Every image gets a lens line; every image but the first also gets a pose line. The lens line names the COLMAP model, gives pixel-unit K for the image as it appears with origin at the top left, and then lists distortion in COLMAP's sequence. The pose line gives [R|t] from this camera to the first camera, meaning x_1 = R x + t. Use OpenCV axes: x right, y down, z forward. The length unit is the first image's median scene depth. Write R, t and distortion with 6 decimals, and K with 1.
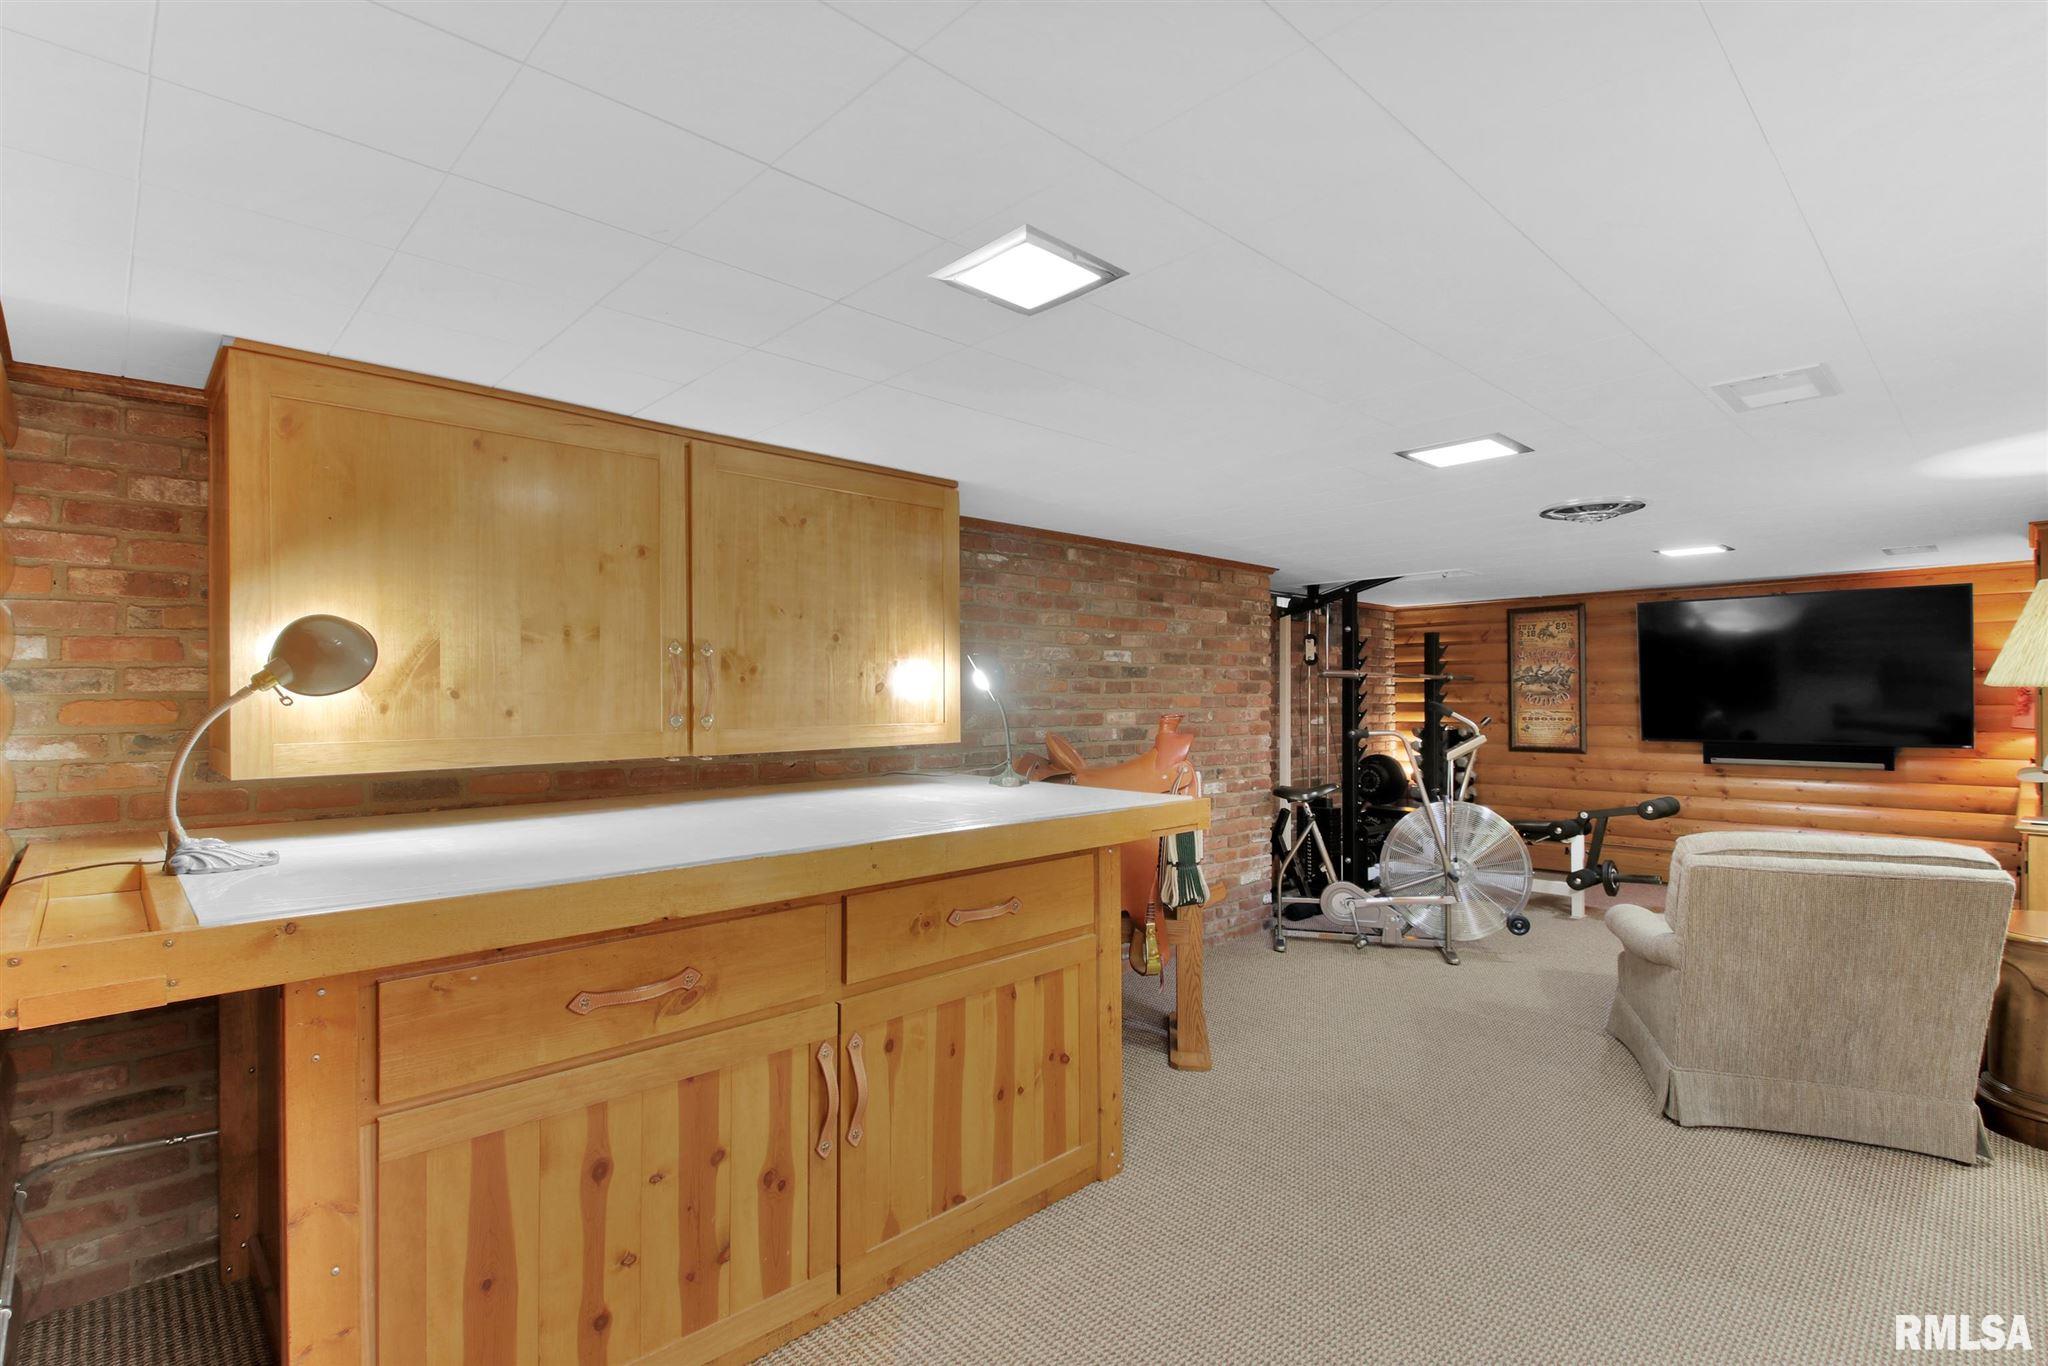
lens RADIAL K [[934.5, 0, 1027.8], [0, 934.5, 683.2], [0, 0, 1]] dist [-0.000803, -0.000377]
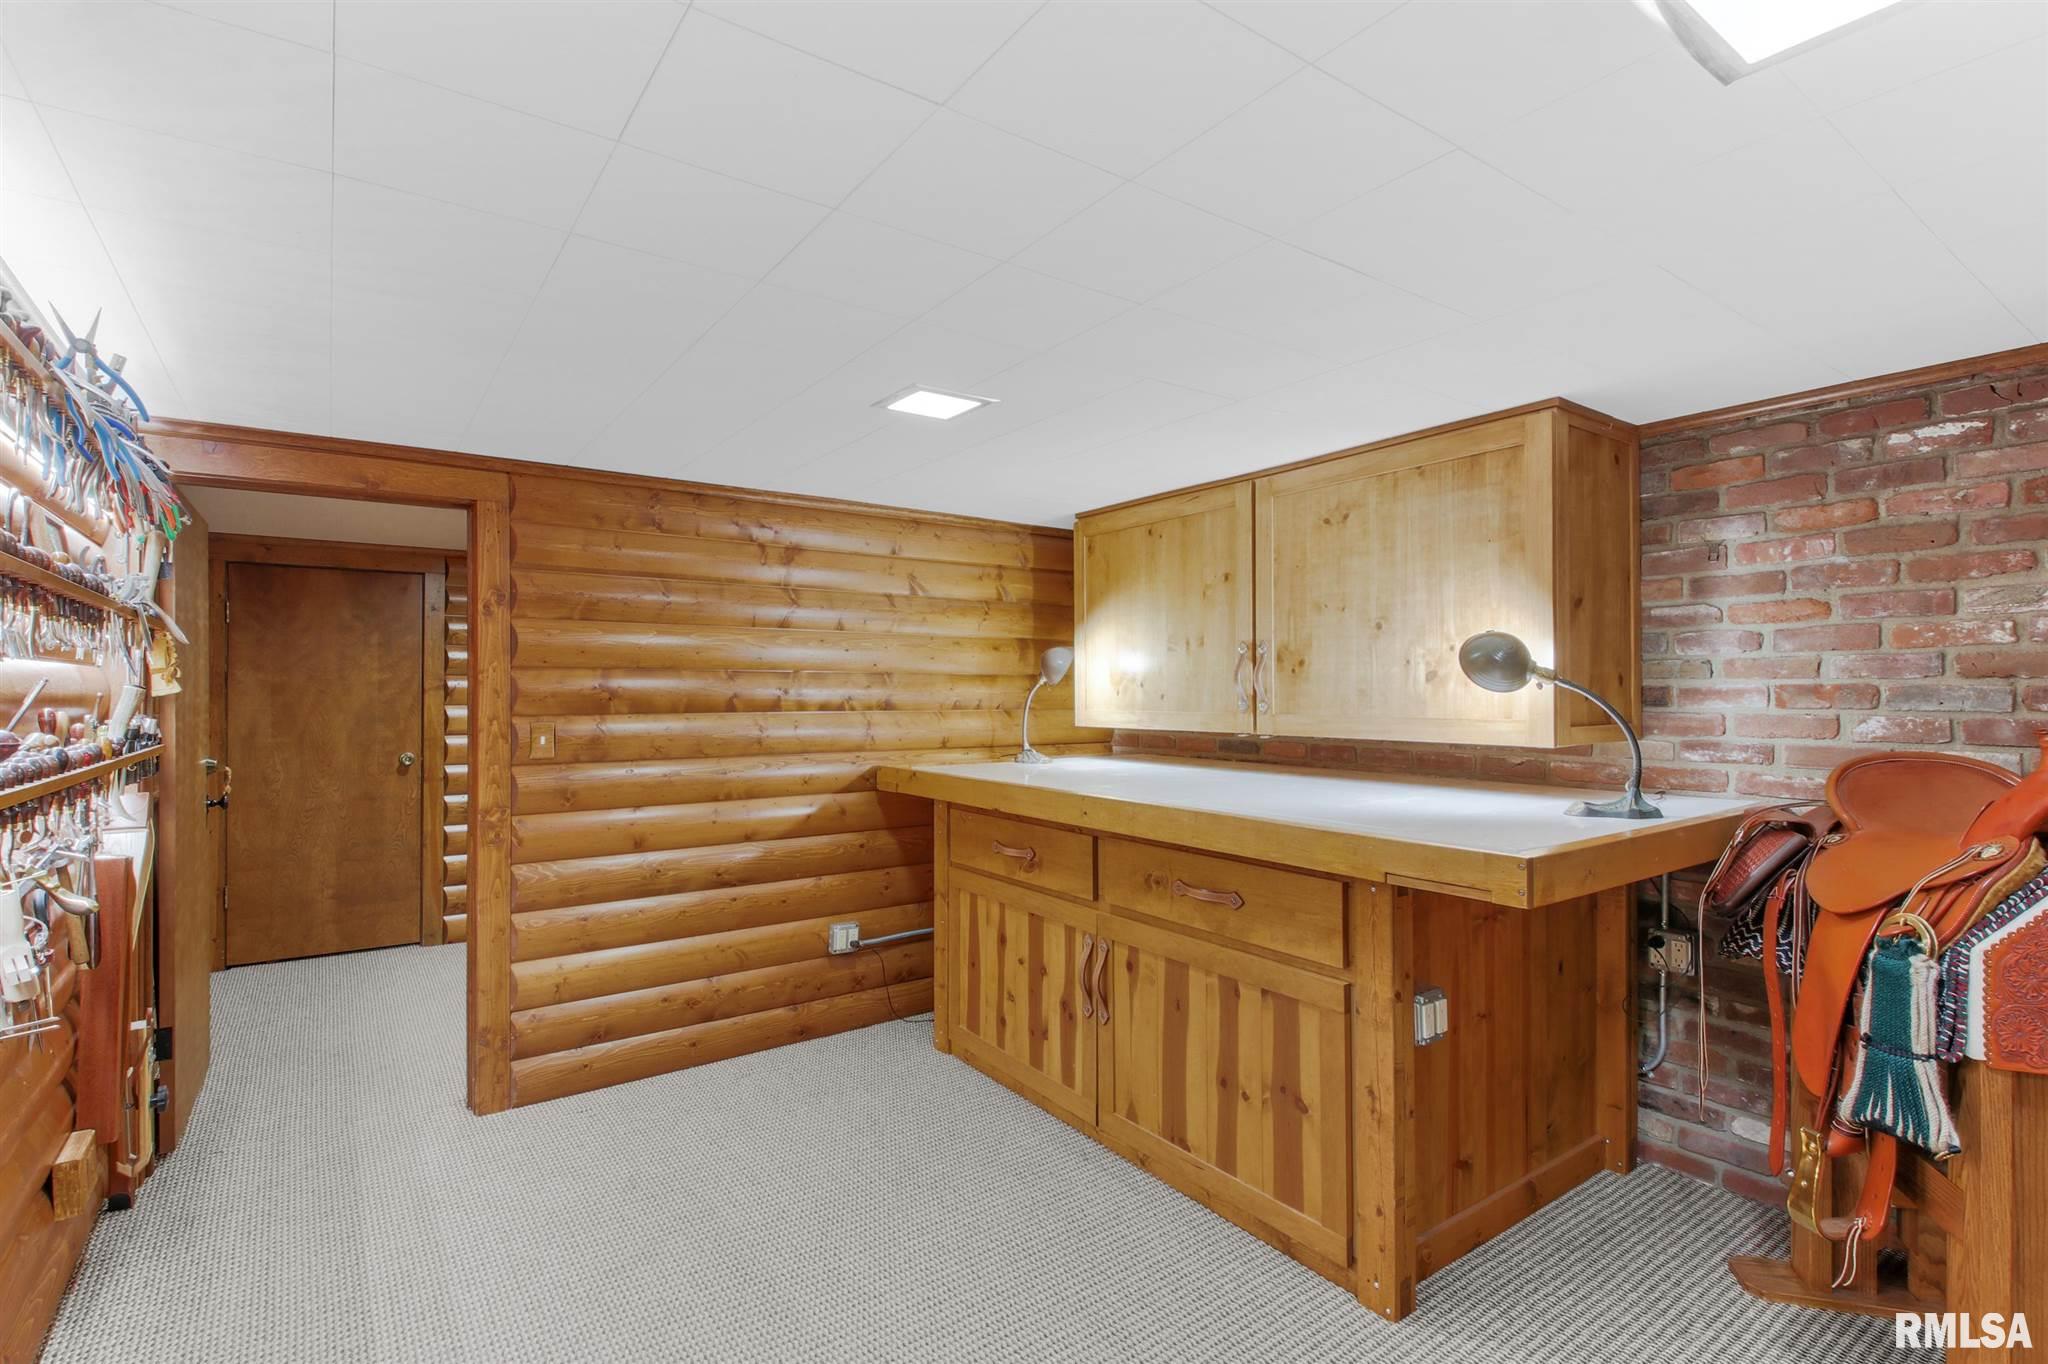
lens RADIAL K [[965.7, 0, 1014.7], [0, 965.7, 686.5], [0, 0, 1]] dist [-0.004905, -0.003193]
pose [[-0.155502, 0.000009, -0.987836, 0.886628], [0.014852, 0.999887, -0.002329, 0.012061], [0.987724, -0.015033, -0.155485, 0.815306]]
